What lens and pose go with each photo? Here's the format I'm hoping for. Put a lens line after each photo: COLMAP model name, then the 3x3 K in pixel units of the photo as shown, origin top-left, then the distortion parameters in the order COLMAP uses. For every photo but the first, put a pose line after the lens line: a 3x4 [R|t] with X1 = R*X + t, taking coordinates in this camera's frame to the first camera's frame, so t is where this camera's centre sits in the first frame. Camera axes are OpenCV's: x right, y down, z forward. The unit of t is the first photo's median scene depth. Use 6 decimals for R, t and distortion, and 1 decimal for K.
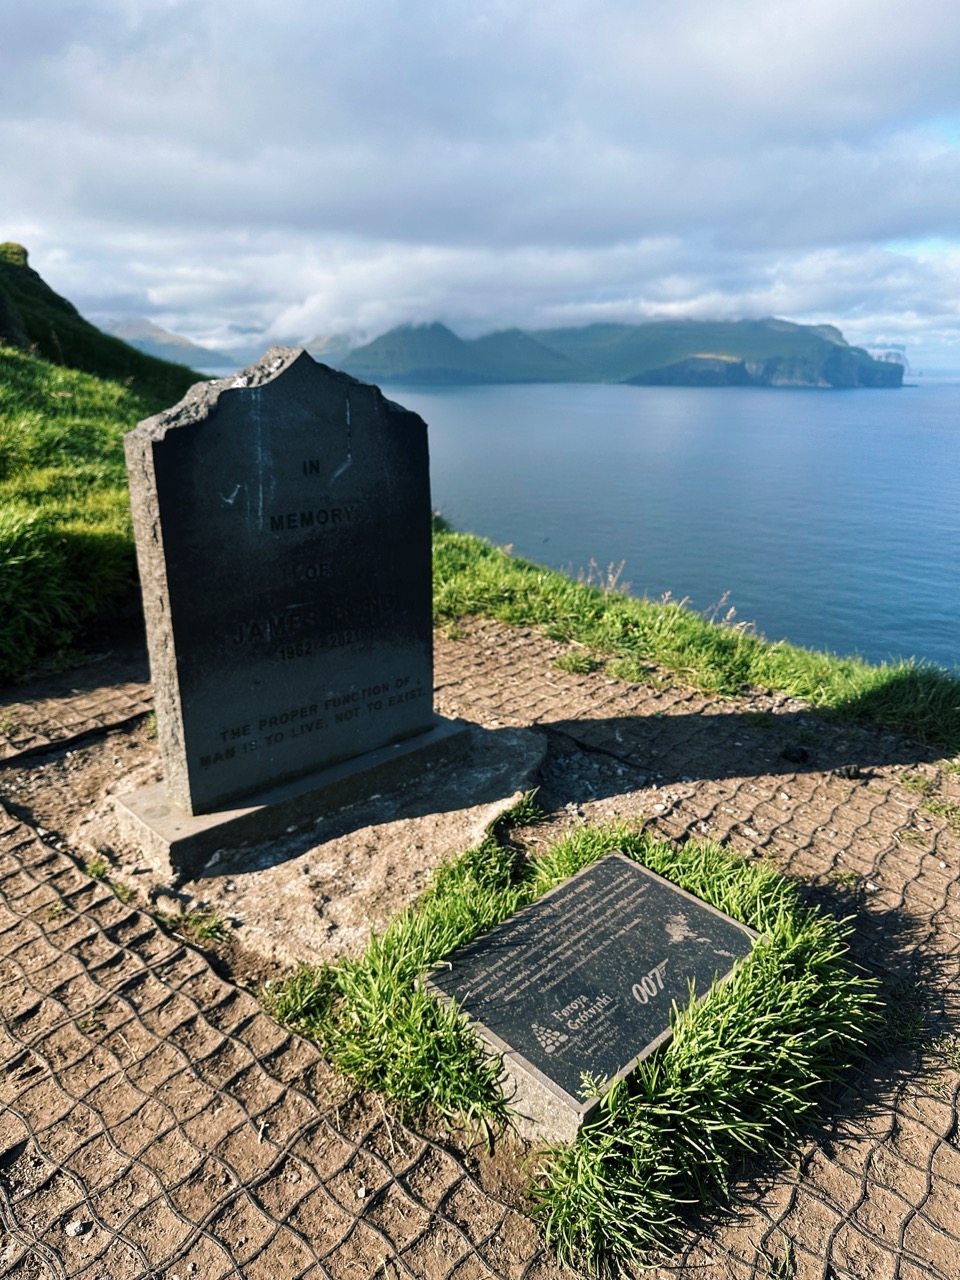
lens RADIAL K [[908.9, 0, 491.8], [0, 908.9, 636.0], [0, 0, 1]] dist [0.078614, -0.067266]
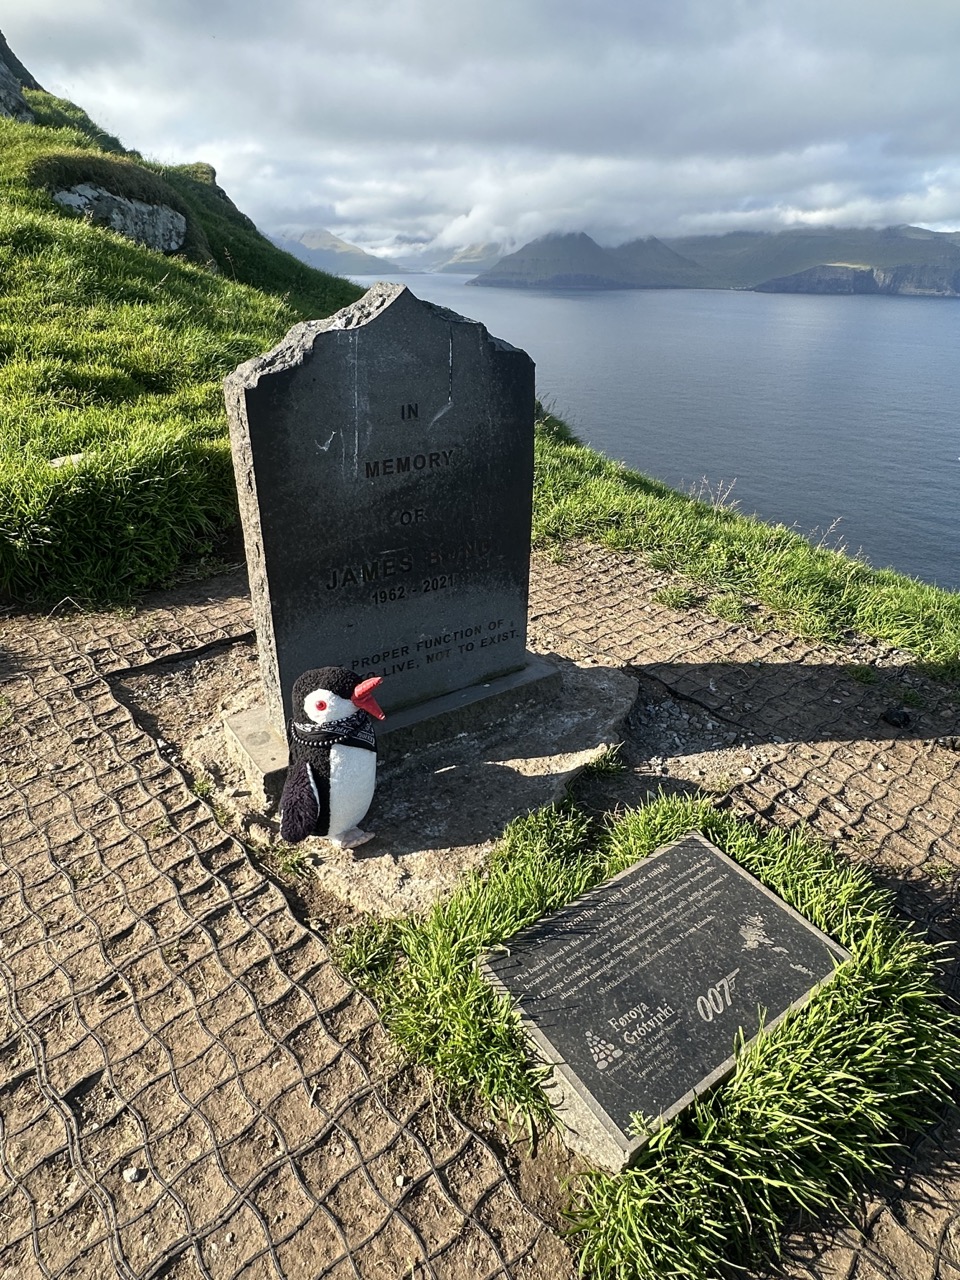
lens RADIAL K [[766.9, 0, 487.0], [0, 766.9, 608.6], [0, 0, 1]] dist [0.001158, 0.009277]
pose [[0.985453, 0.074268, -0.152861, 0.026271], [-0.053753, 0.989493, 0.134219, -0.101049], [0.161223, -0.124049, 0.979091, 0.208606]]
